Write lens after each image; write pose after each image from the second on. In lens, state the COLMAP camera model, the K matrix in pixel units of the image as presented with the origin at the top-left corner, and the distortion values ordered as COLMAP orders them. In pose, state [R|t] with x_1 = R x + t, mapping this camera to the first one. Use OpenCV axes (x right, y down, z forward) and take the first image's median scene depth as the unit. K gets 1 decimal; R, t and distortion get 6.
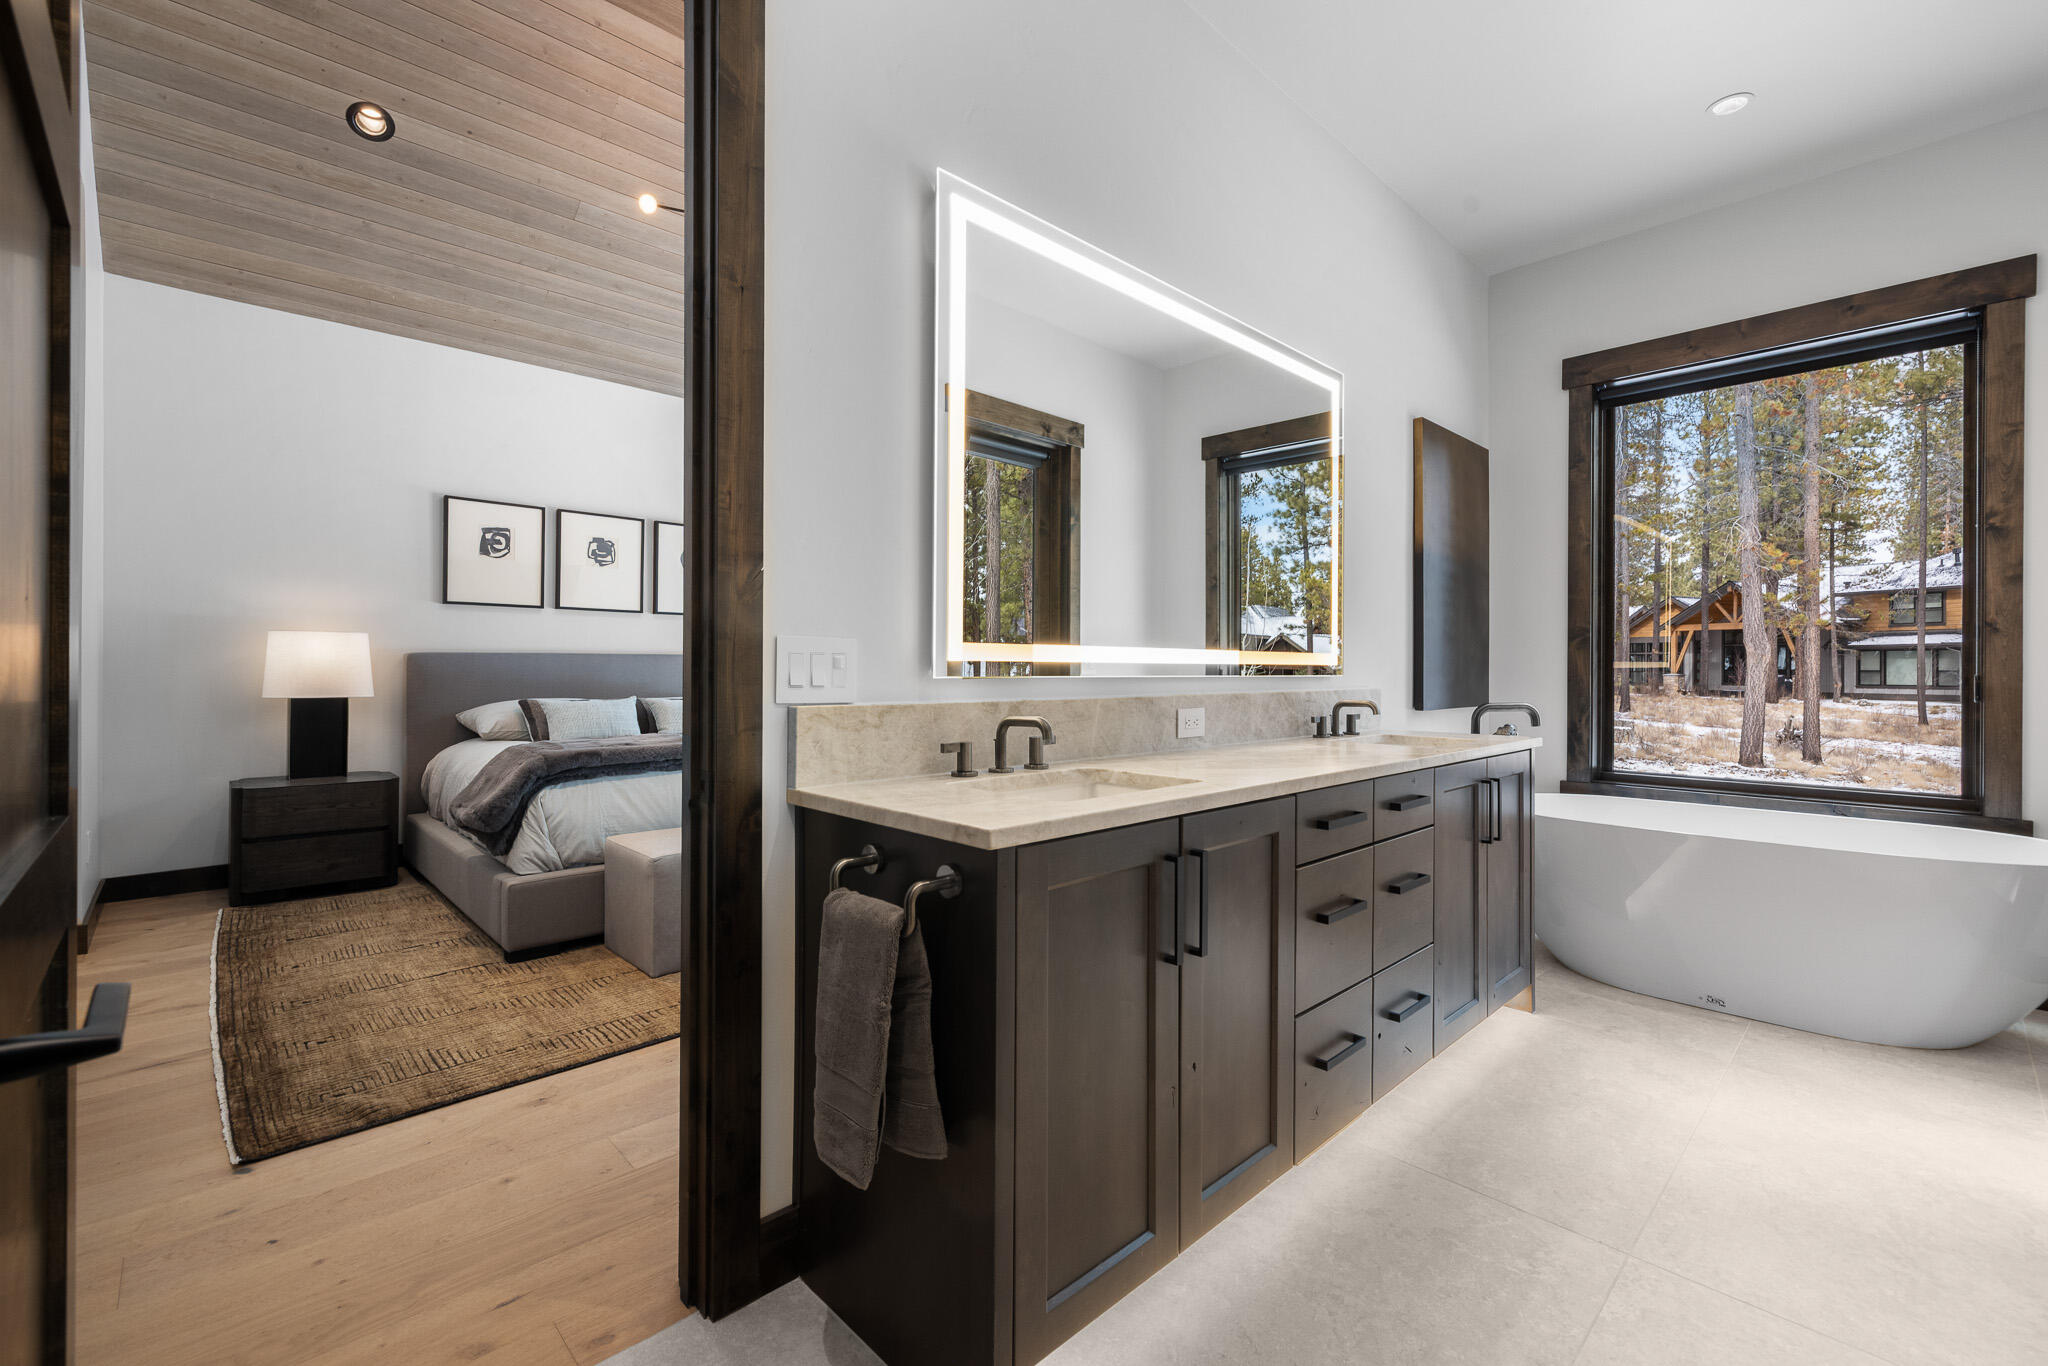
lens RADIAL K [[857.7, 0, 1015.1], [0, 857.7, 668.4], [0, 0, 1]] dist [-0.002278, 0.000240]
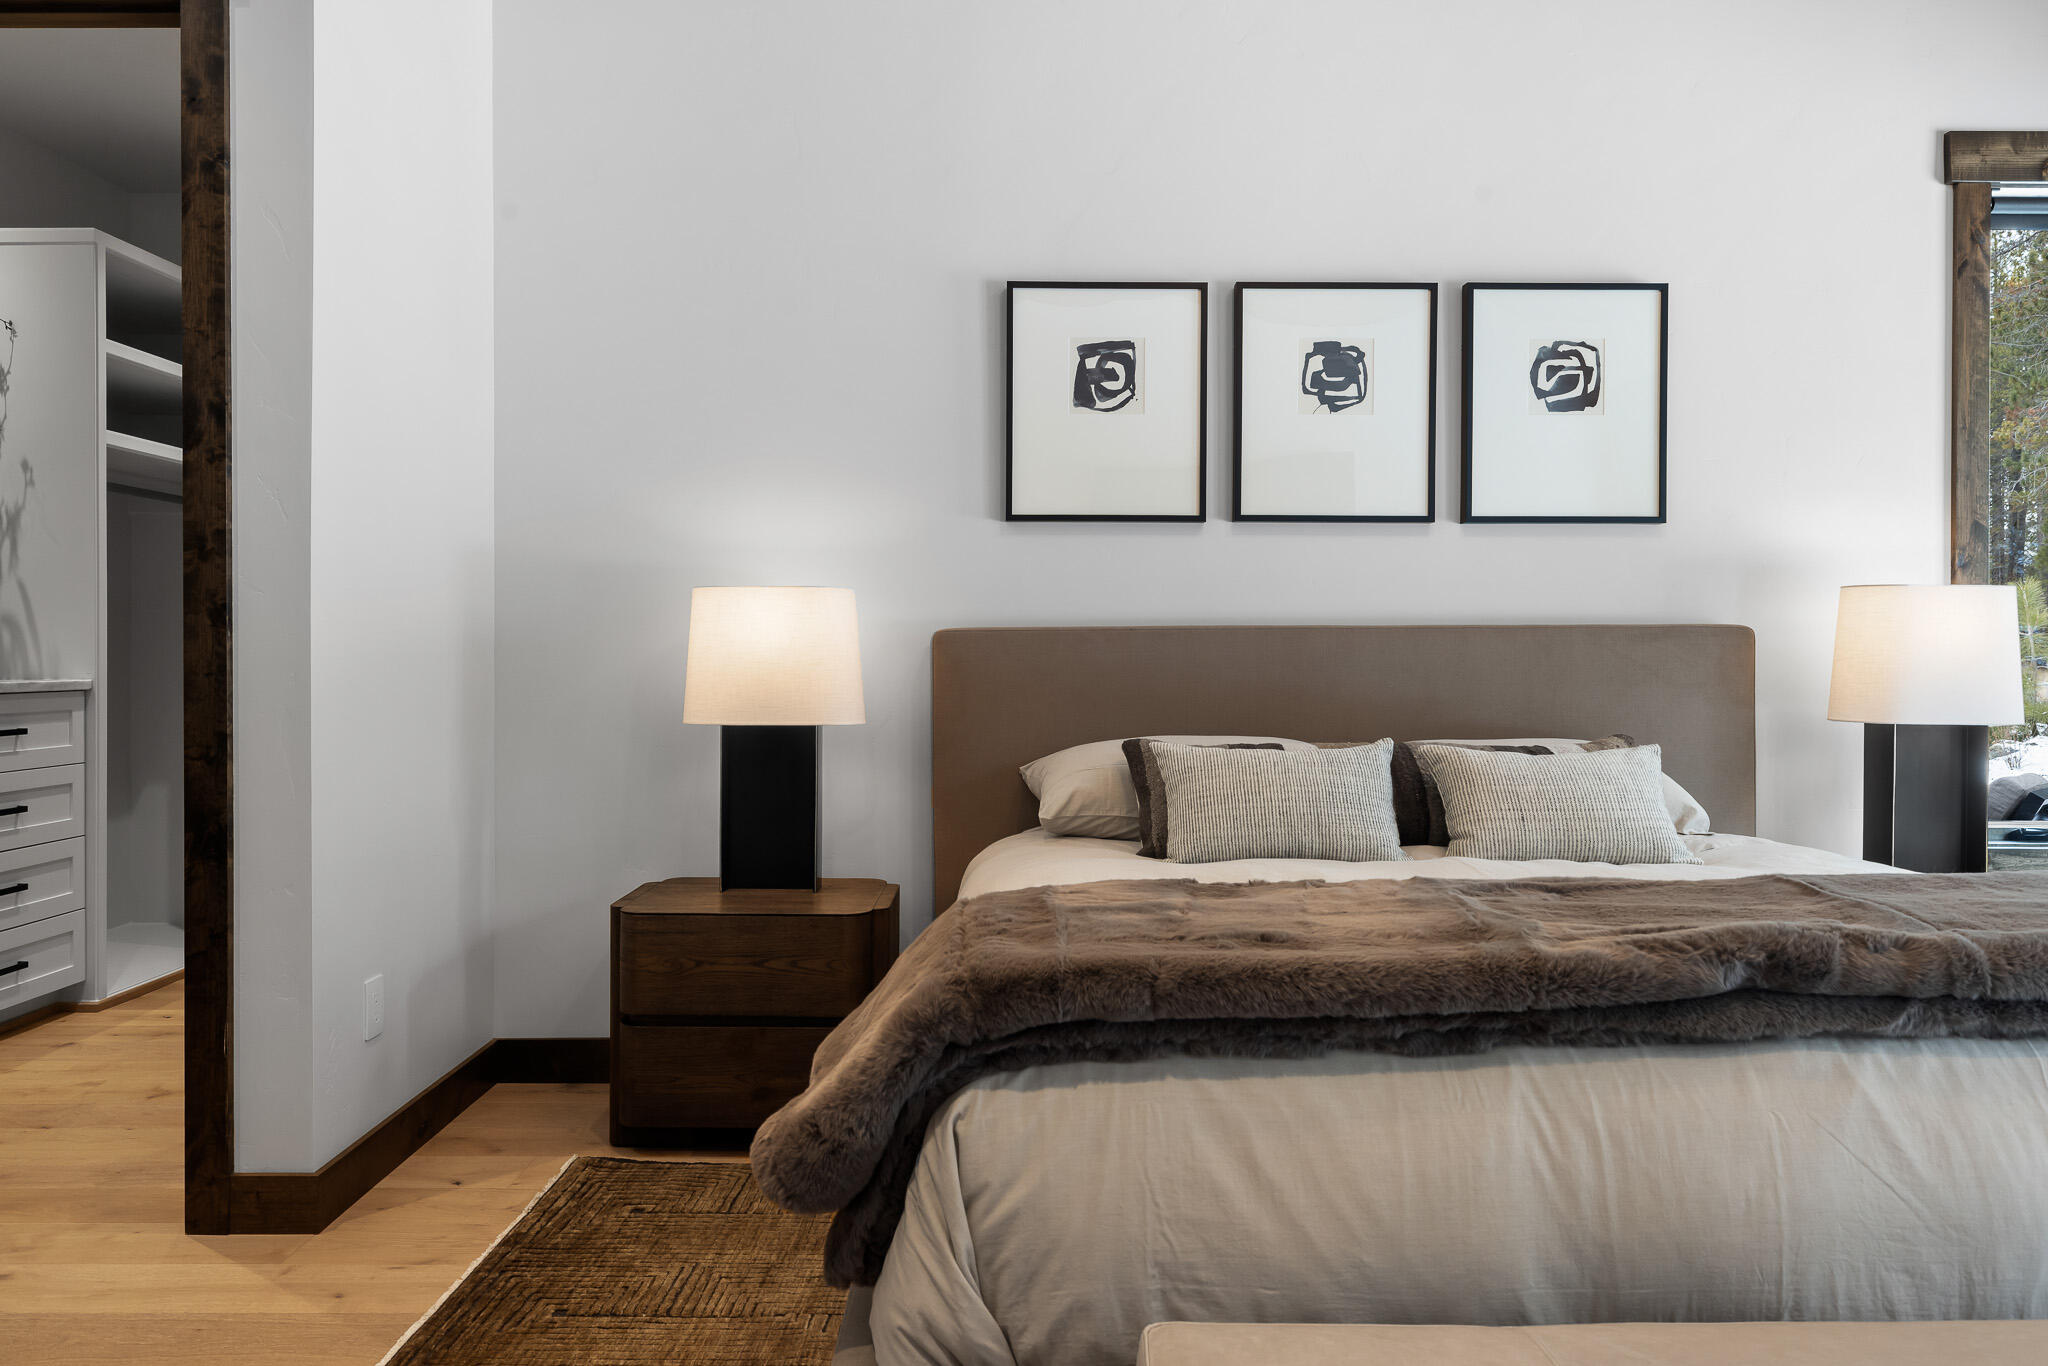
lens RADIAL K [[1411.8, 0, 1005.7], [0, 1411.8, 660.8], [0, 0, 1]] dist [0.001805, -0.004136]
pose [[0.721498, -0.002009, -0.692413, -0.158938], [0.002336, 0.999997, -0.000467, -0.000839], [0.692412, -0.001280, 0.721501, 0.494936]]
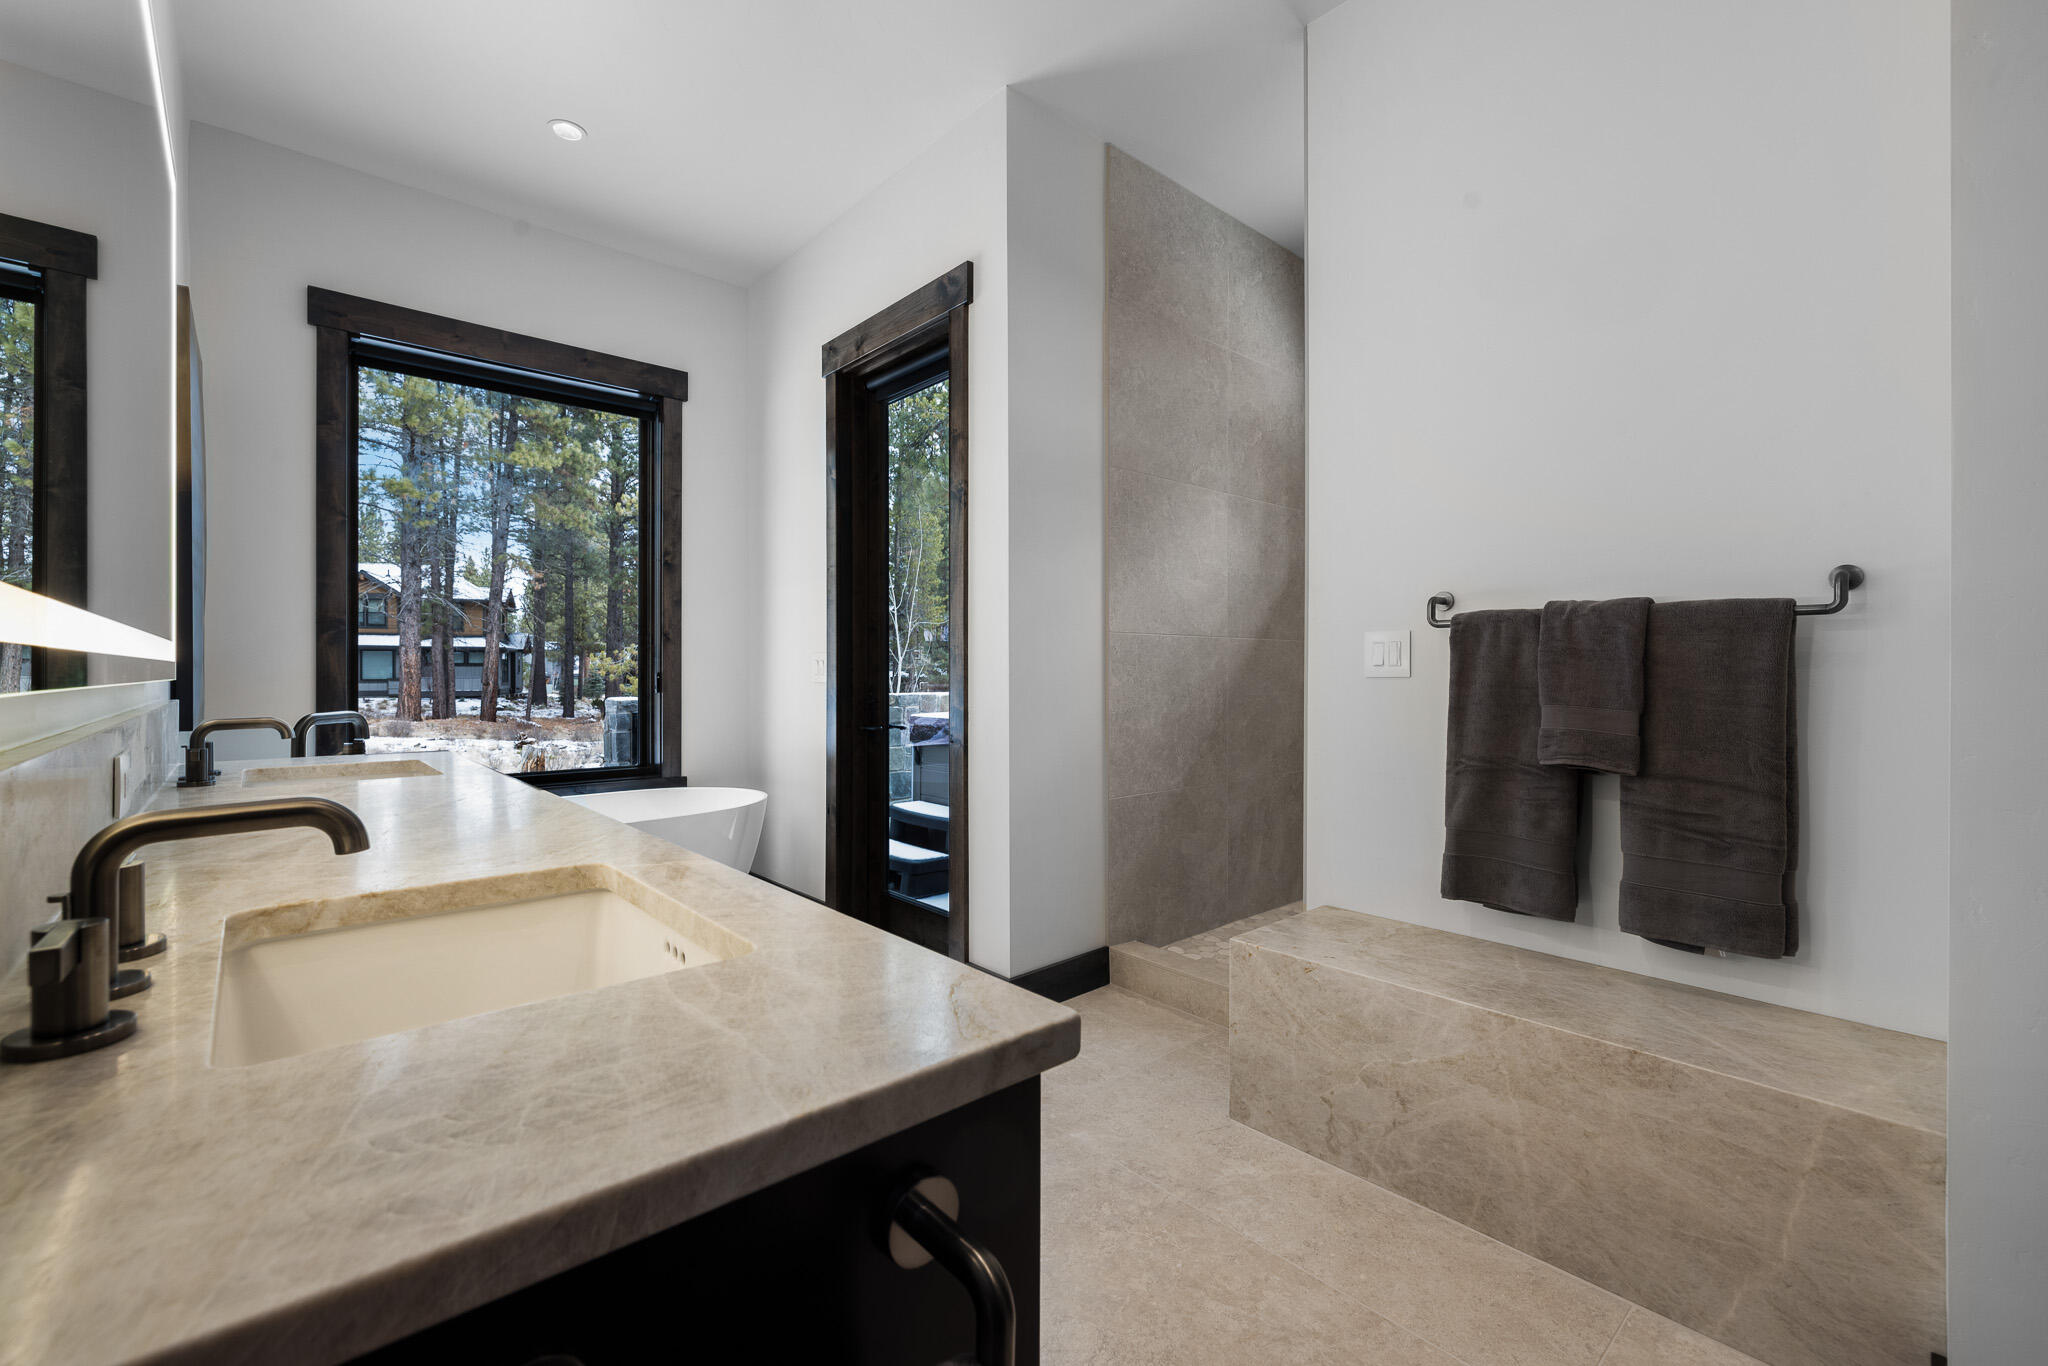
lens RADIAL K [[857.7, 0, 1022.0], [0, 857.7, 677.7], [0, 0, 1]] dist [-0.002278, 0.000240]
pose [[0.025241, -0.012889, 0.999598, -2.043808], [-0.000363, 0.999917, 0.012902, -0.017449], [-0.999681, -0.000688, 0.025235, 4.104523]]
